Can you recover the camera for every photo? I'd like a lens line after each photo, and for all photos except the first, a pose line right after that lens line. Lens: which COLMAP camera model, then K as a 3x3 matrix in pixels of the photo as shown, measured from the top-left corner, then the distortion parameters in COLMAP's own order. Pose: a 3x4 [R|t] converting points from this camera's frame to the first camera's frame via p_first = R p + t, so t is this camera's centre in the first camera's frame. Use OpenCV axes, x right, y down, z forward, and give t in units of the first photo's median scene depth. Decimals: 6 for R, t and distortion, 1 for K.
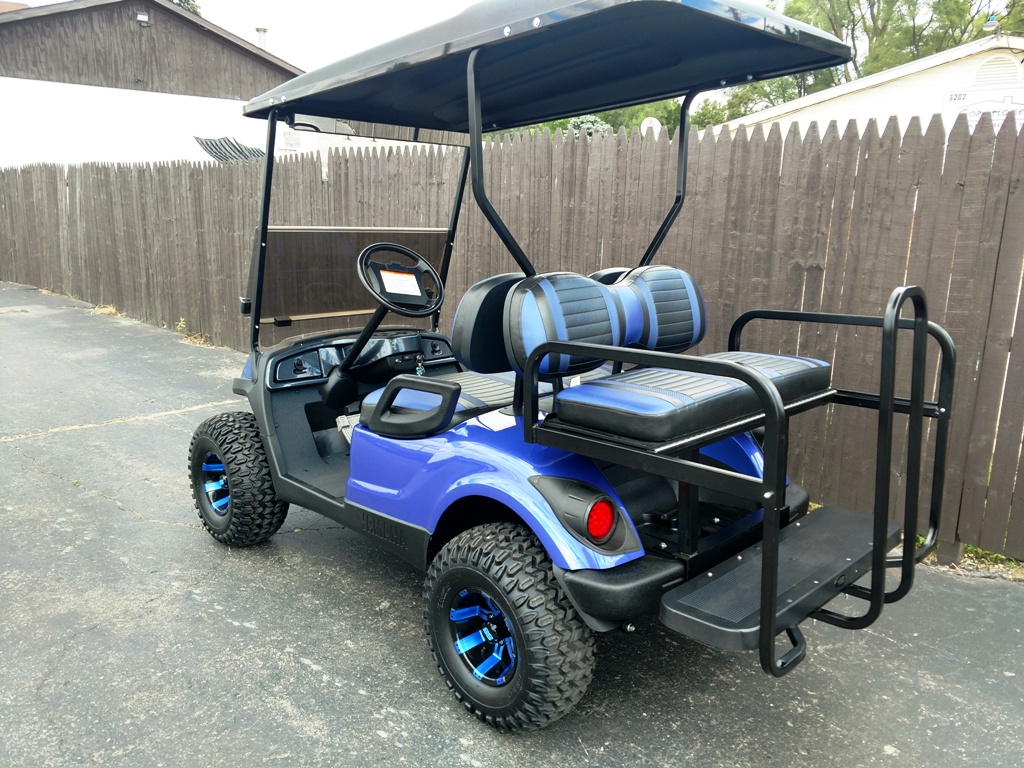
lens RADIAL K [[717.2, 0, 511.2], [0, 717.2, 439.9], [0, 0, 1]] dist [0.142905, -0.162855]
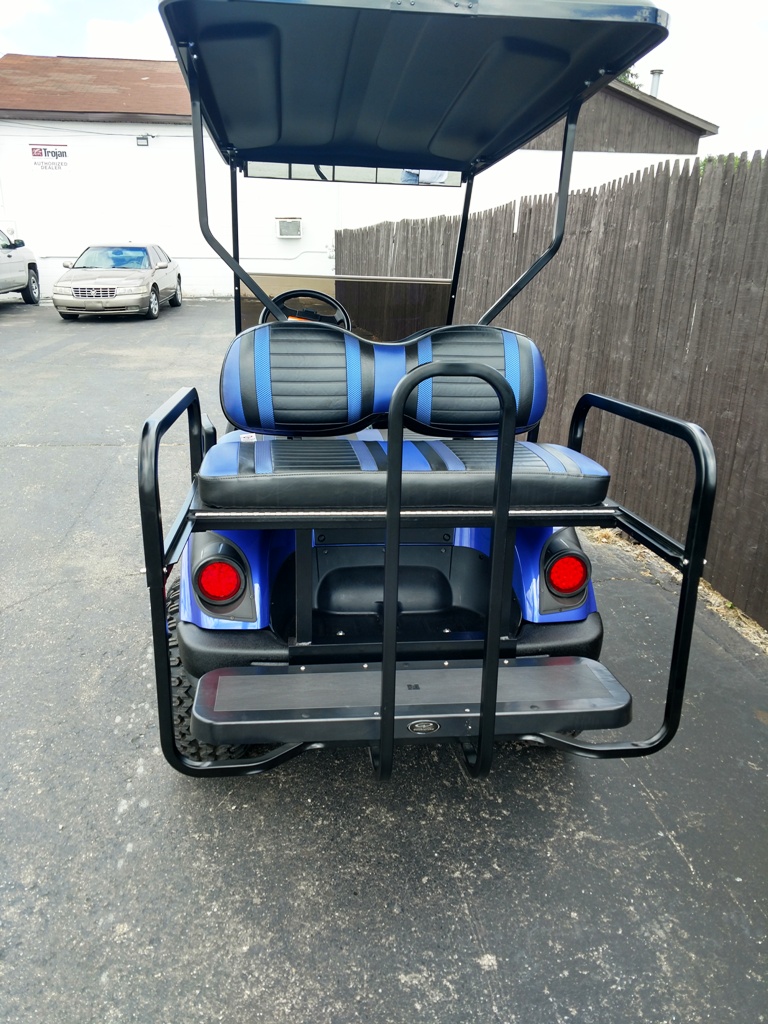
lens RADIAL K [[728.2, 0, 382.5], [0, 728.2, 559.0], [0, 0, 1]] dist [0.078771, -0.063825]
pose [[0.808183, 0.235541, -0.539777, 0.433521], [-0.197011, 0.971862, 0.129114, -0.045352], [0.555001, 0.001994, 0.831847, 0.160785]]
